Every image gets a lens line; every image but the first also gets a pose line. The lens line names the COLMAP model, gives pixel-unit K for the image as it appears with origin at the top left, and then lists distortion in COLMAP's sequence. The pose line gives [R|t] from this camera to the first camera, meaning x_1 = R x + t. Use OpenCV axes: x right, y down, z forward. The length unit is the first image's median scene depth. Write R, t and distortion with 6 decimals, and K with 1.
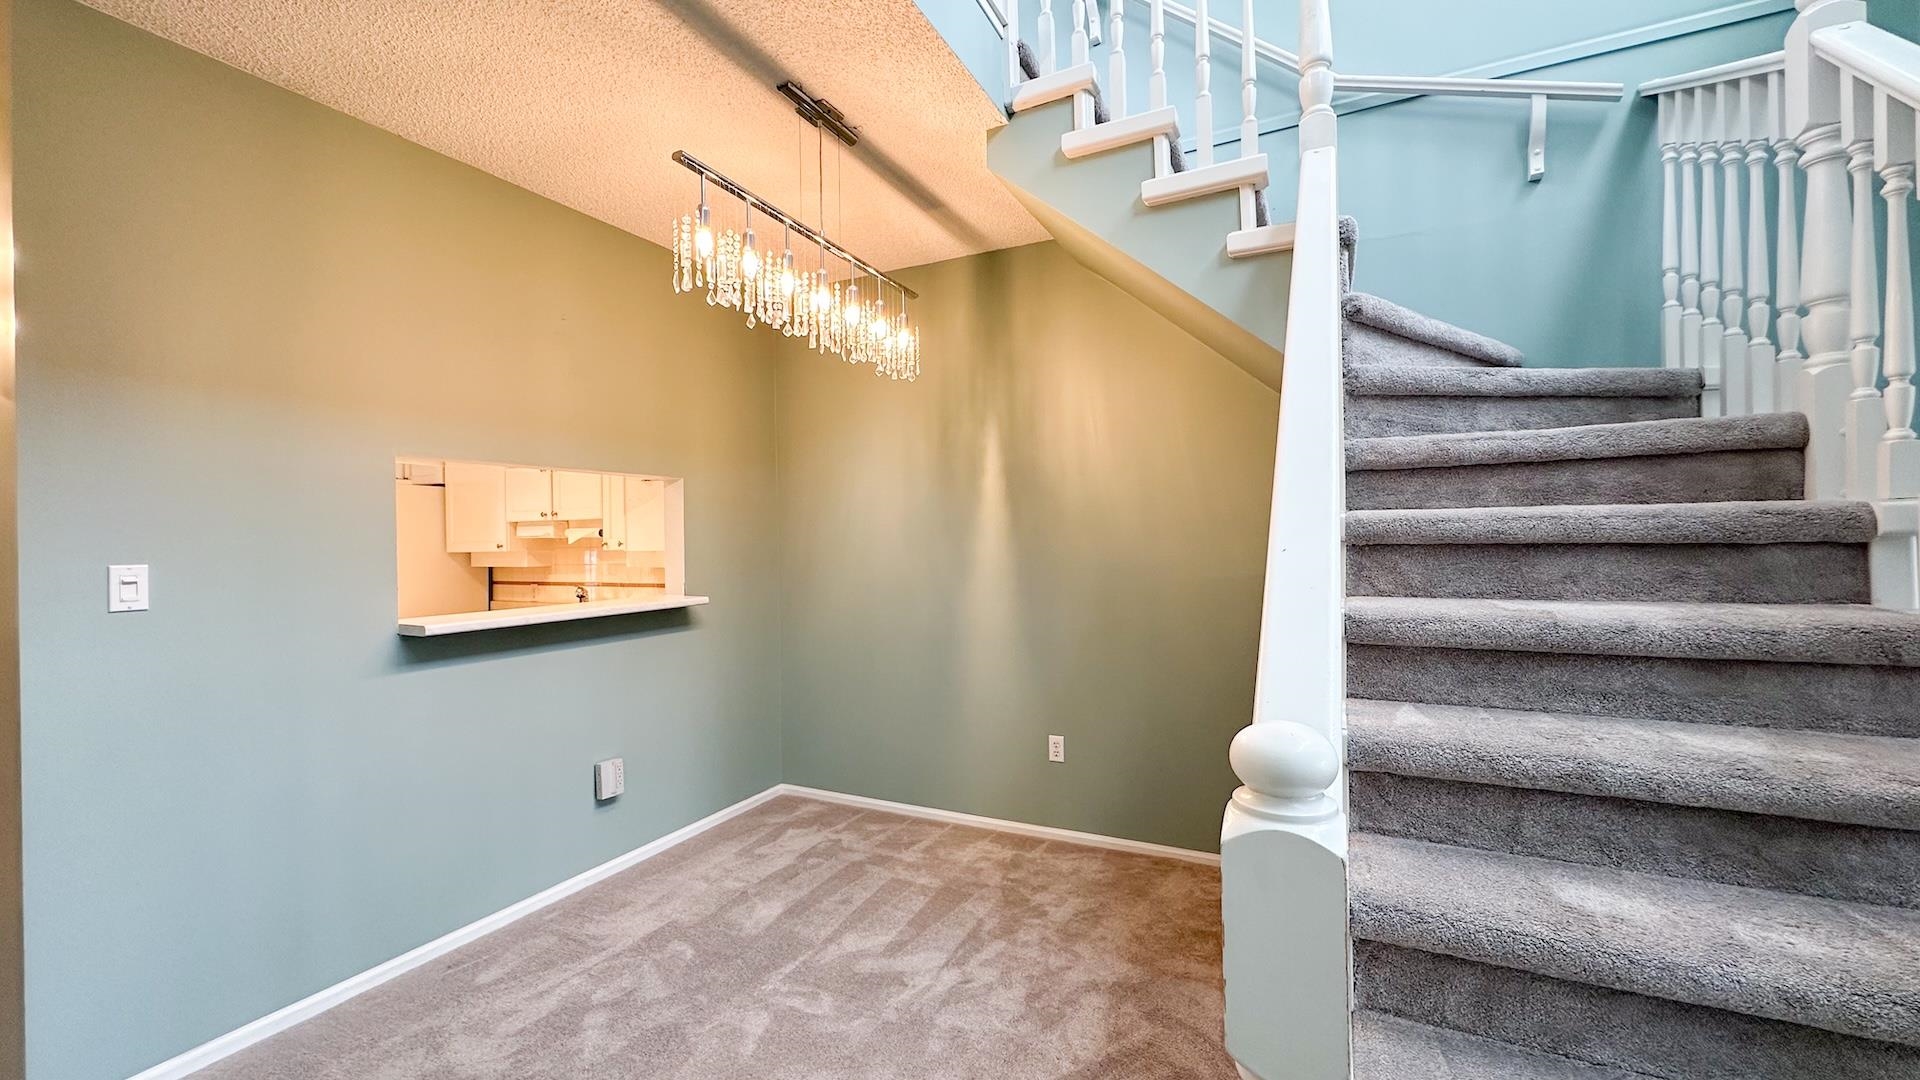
lens RADIAL K [[765.7, 0, 956.2], [0, 765.7, 543.4], [0, 0, 1]] dist [-0.000392, -0.000137]
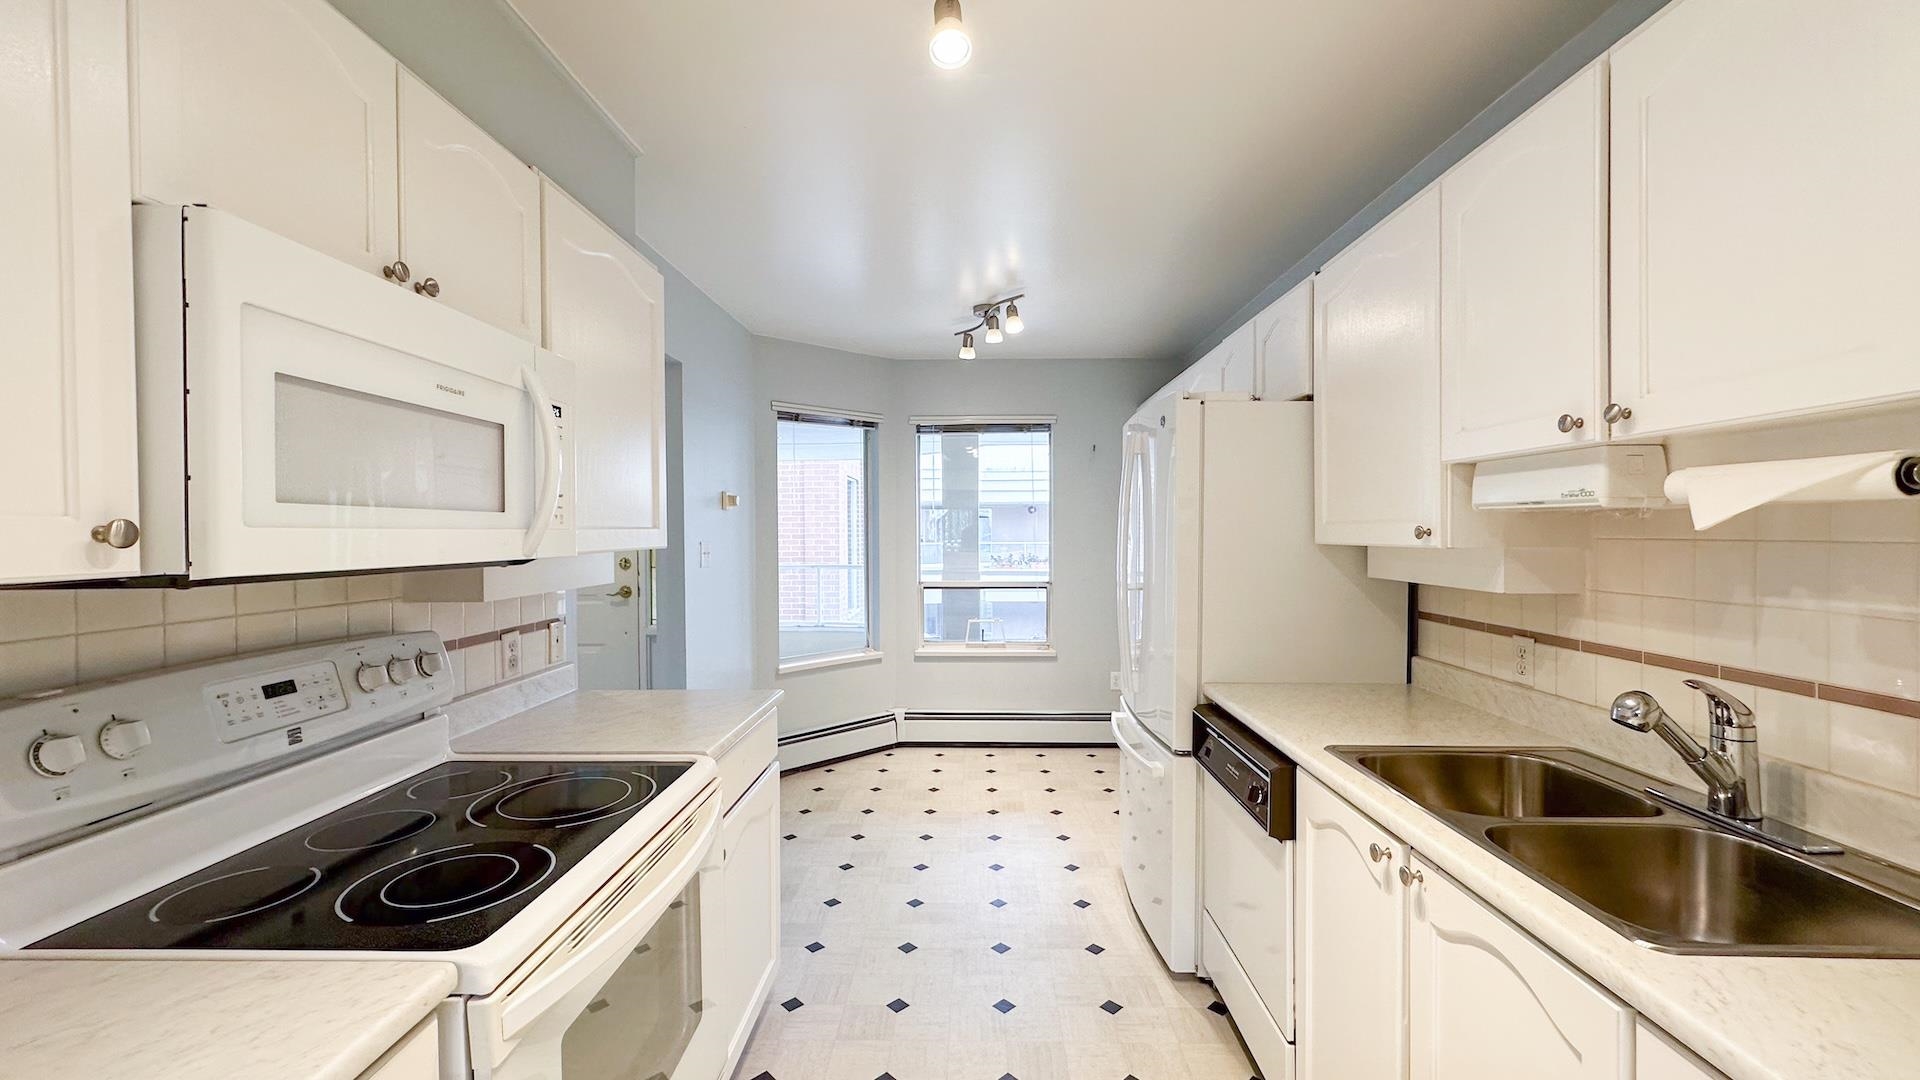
lens RADIAL K [[765.7, 0, 958.7], [0, 765.7, 537.5], [0, 0, 1]] dist [-0.000392, -0.000137]
pose [[0.423943, 0.021947, -0.905423, -0.344642], [-0.005399, 0.999750, 0.021705, -0.000843], [0.905673, -0.004313, 0.423955, 0.616903]]
